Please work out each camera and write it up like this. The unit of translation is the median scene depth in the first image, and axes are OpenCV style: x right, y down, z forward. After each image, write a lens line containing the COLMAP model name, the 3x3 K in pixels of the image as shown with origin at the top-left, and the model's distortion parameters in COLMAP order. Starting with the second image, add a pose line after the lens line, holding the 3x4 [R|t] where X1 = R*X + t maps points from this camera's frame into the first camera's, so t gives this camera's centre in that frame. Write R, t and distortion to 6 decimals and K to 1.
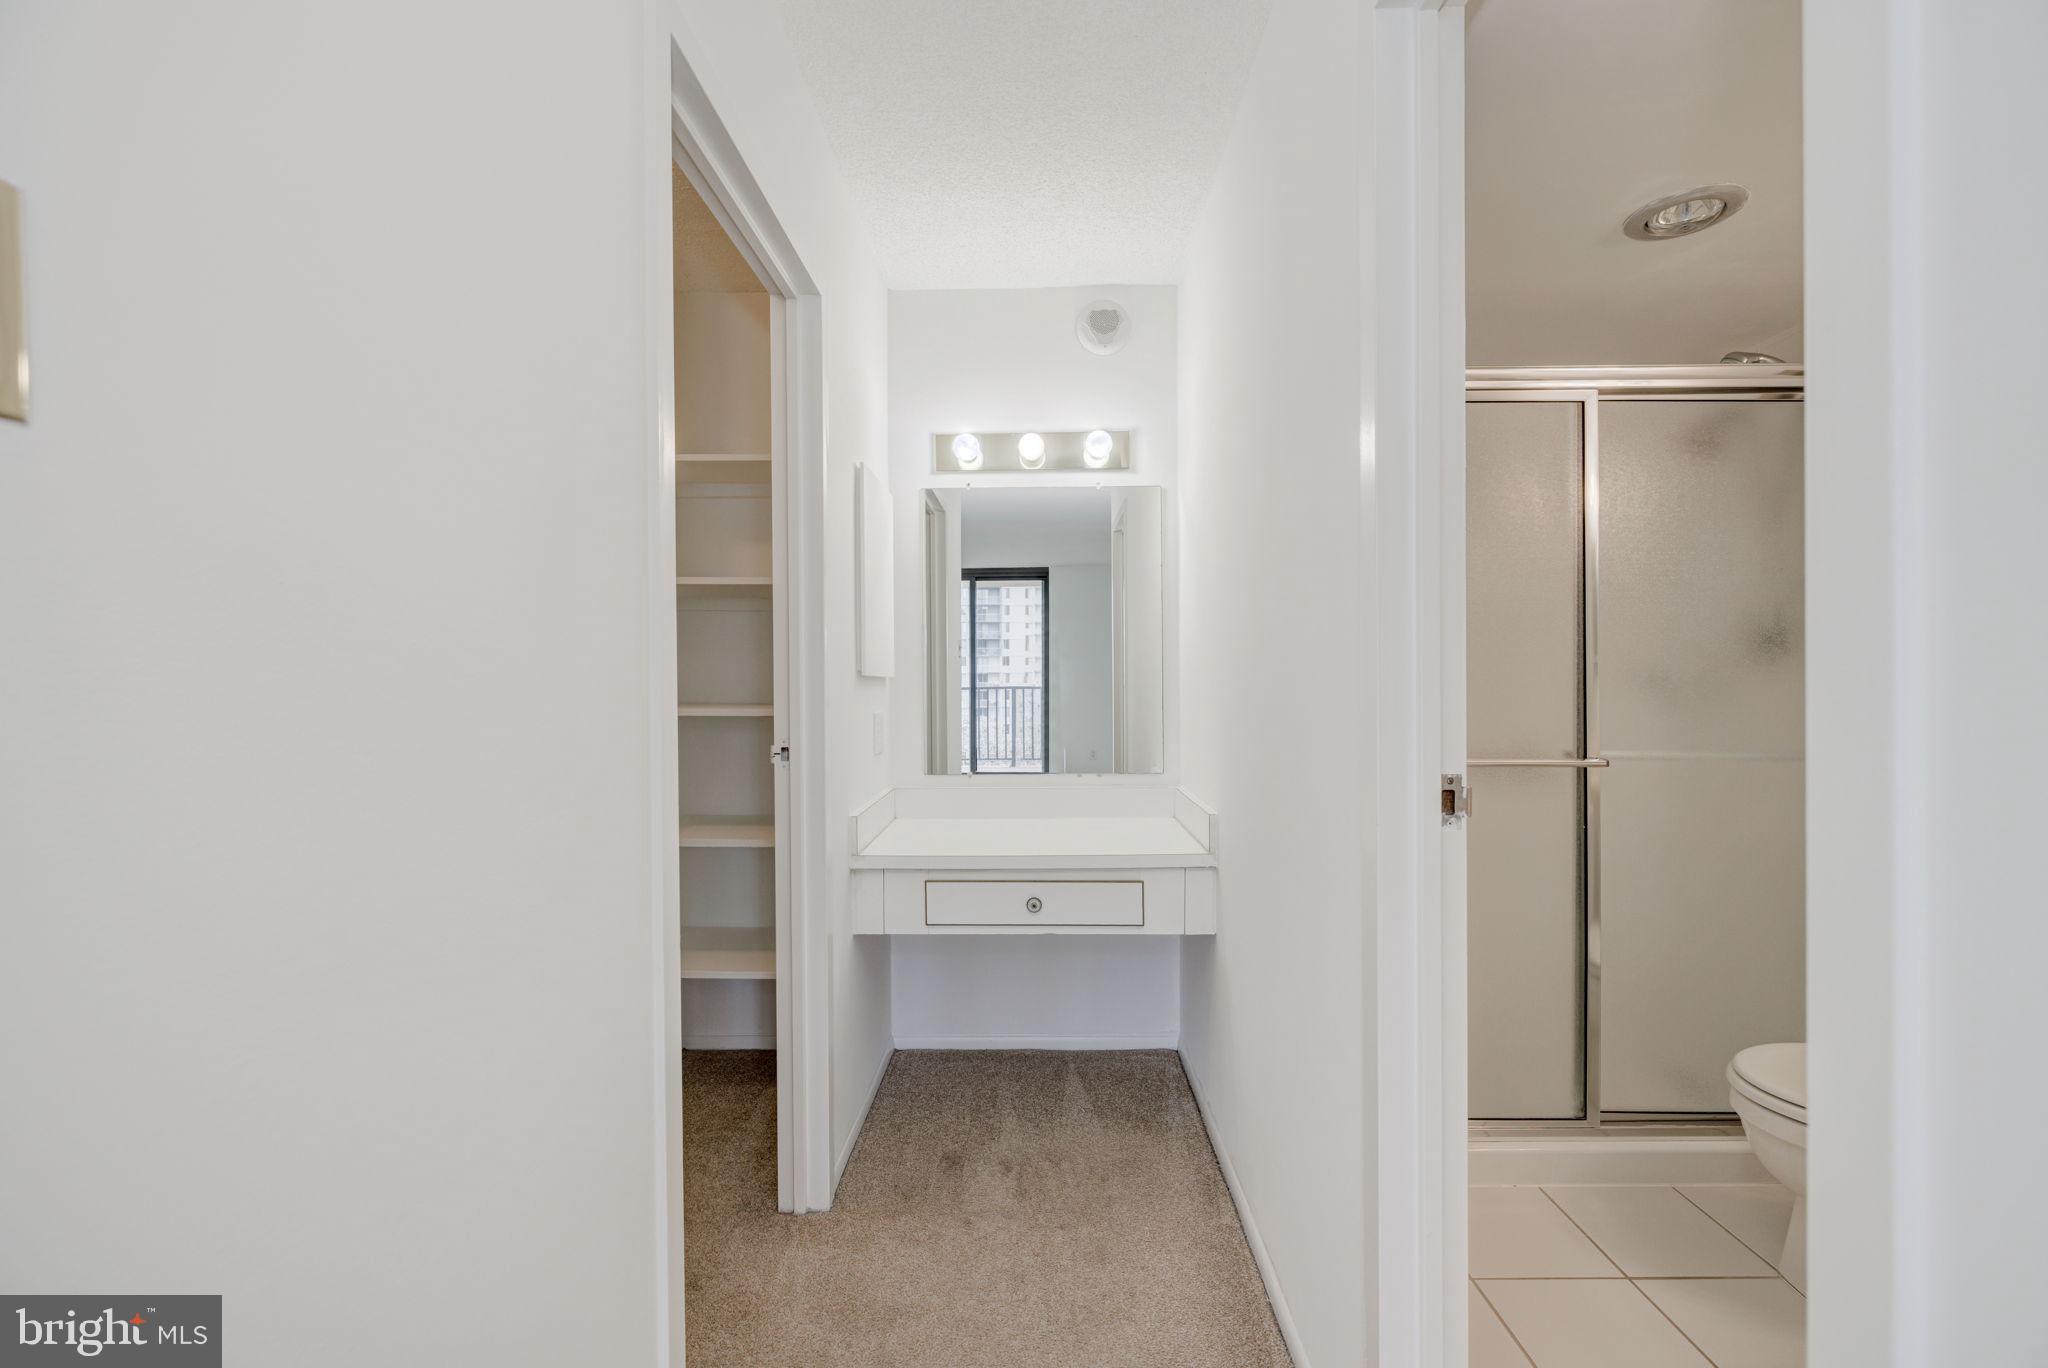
lens RADIAL K [[850.1, 0, 1031.0], [0, 850.1, 684.7], [0, 0, 1]] dist [-0.002403, 0.000735]
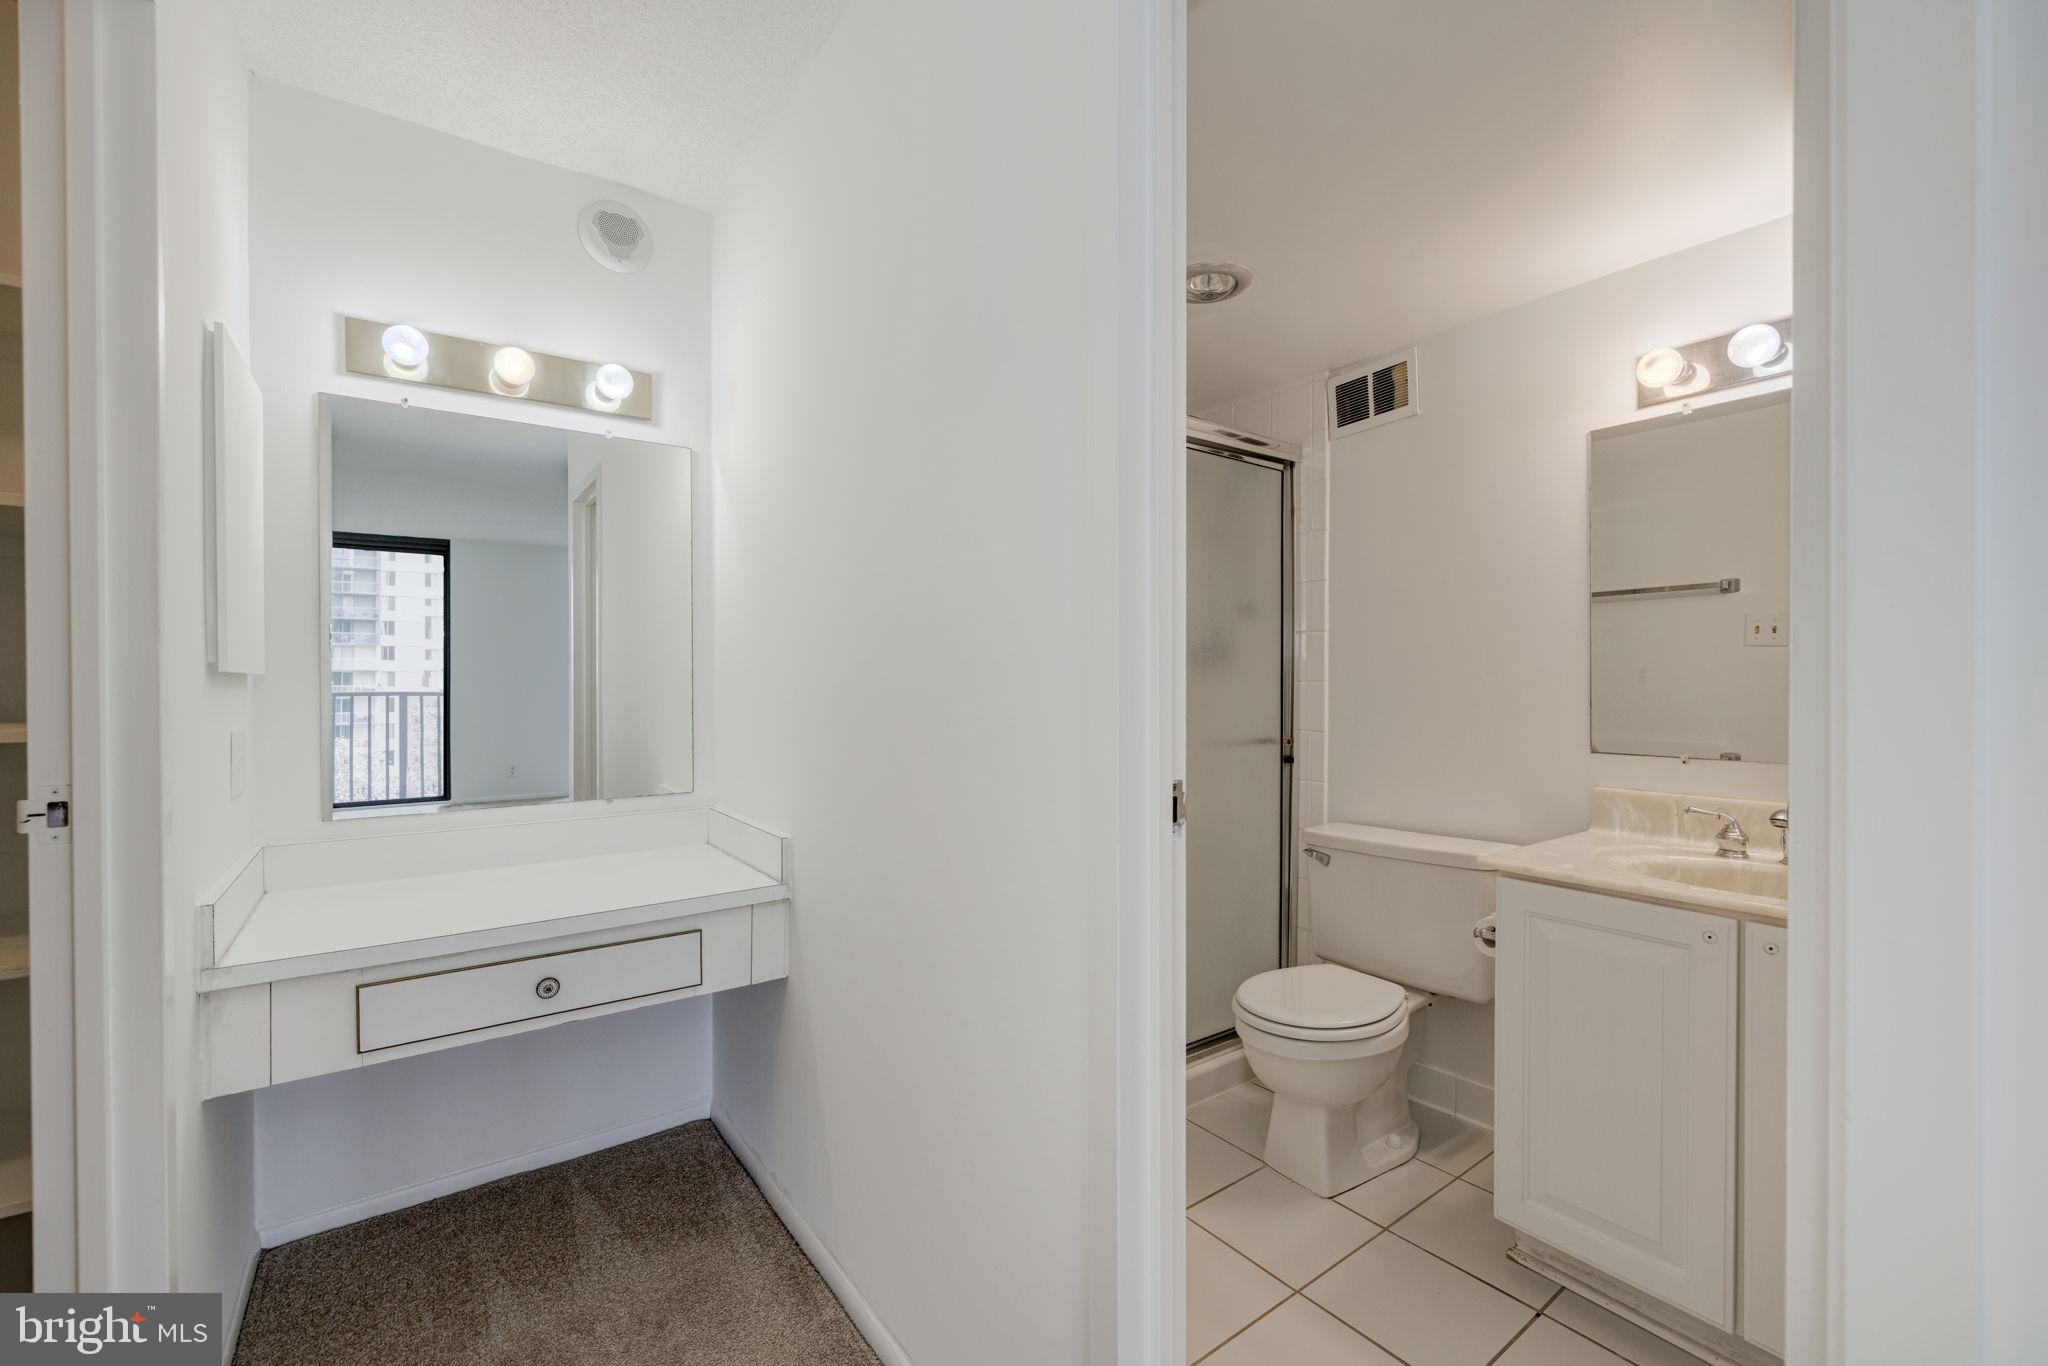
lens RADIAL K [[850.1, 0, 1031.0], [0, 850.1, 683.7], [0, 0, 1]] dist [-0.002403, 0.000735]
pose [[0.799370, 0.000344, 0.600839, -0.094371], [0.001068, 0.999997, -0.001994, -0.000412], [-0.600839, 0.002235, 0.799367, 0.153146]]
